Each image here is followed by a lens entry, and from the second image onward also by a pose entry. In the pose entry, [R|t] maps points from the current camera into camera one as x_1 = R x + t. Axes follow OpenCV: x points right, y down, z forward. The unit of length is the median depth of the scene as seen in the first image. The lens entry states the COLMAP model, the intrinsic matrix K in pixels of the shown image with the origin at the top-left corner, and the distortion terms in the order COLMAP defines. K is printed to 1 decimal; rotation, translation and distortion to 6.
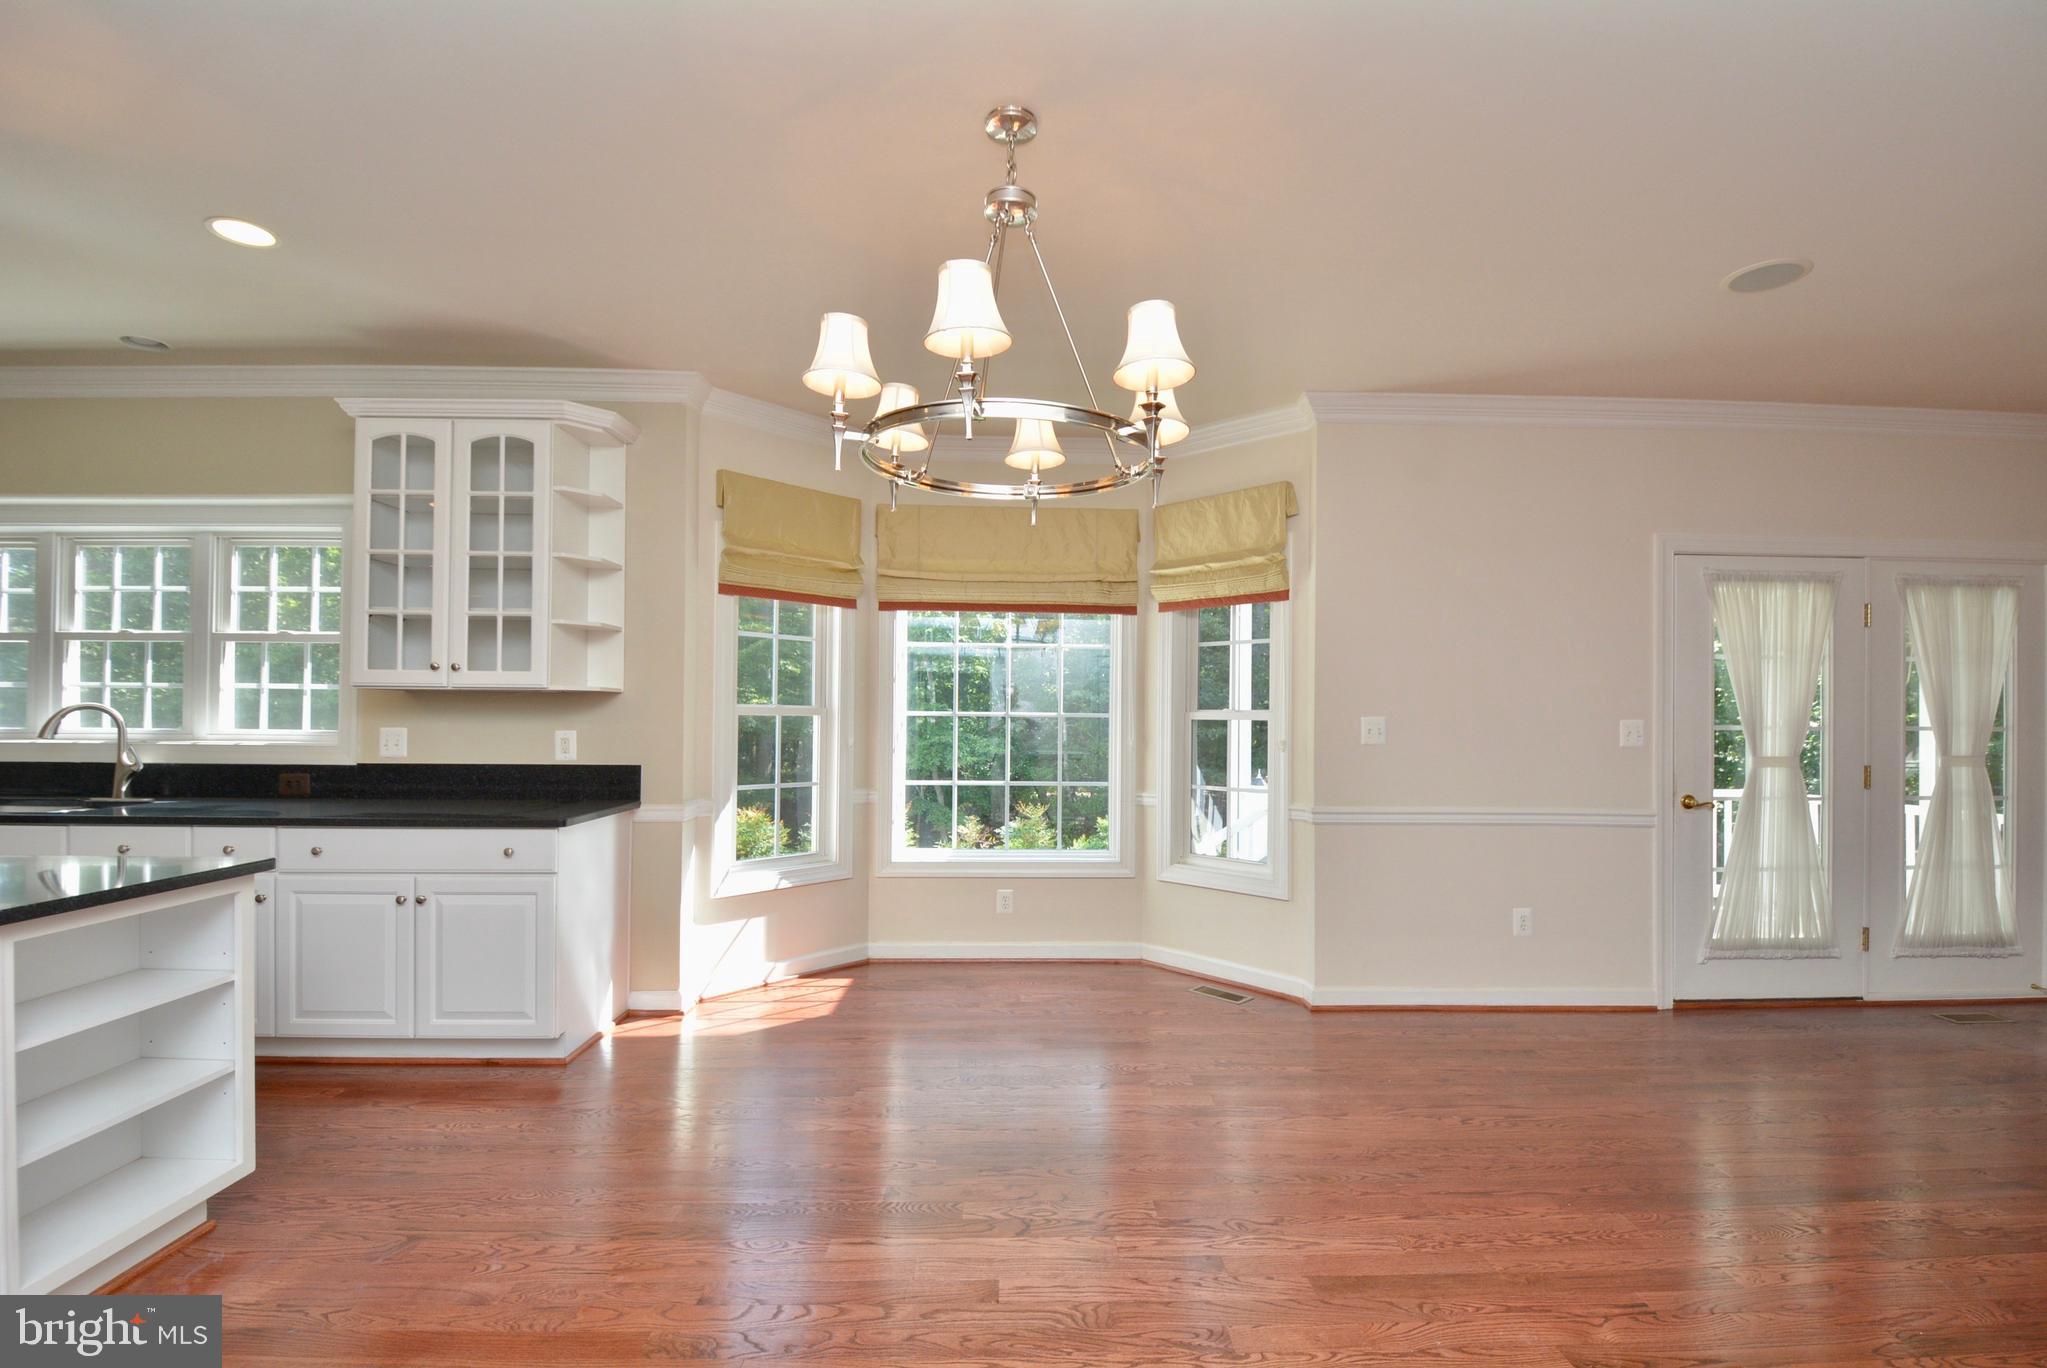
lens RADIAL K [[898.2, 0, 1042.0], [0, 898.2, 708.2], [0, 0, 1]] dist [0.003481, -0.015445]
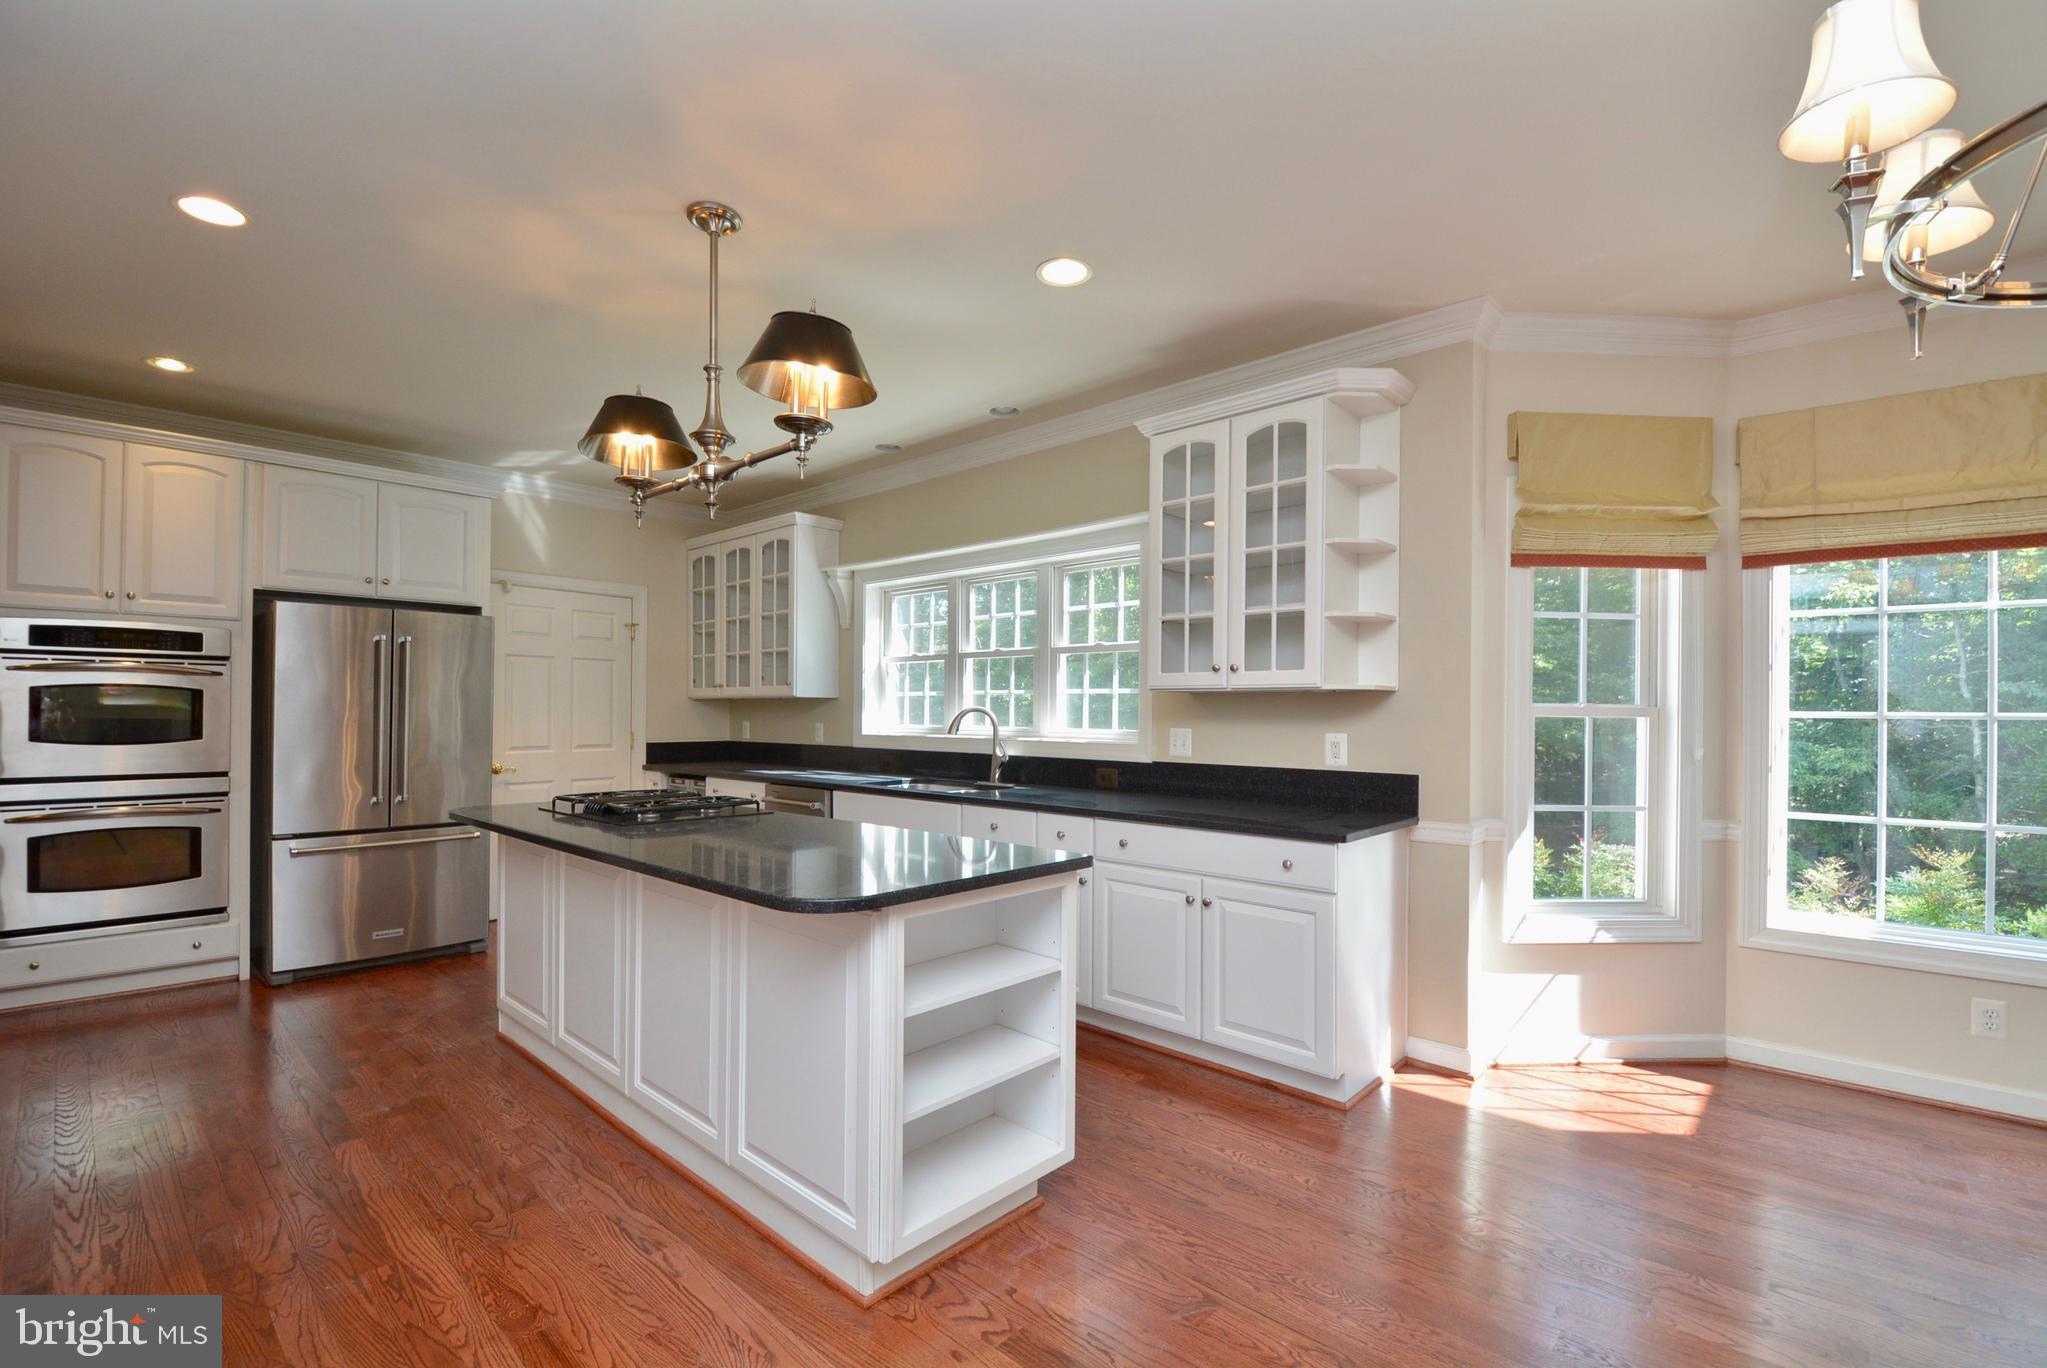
lens RADIAL K [[898.2, 0, 1042.0], [0, 898.2, 708.2], [0, 0, 1]] dist [0.003481, -0.015445]
pose [[0.719325, -0.004802, -0.694657, -0.112679], [0.003073, 0.999988, -0.003730, 0.001182], [0.694667, 0.000548, 0.719331, 0.133436]]
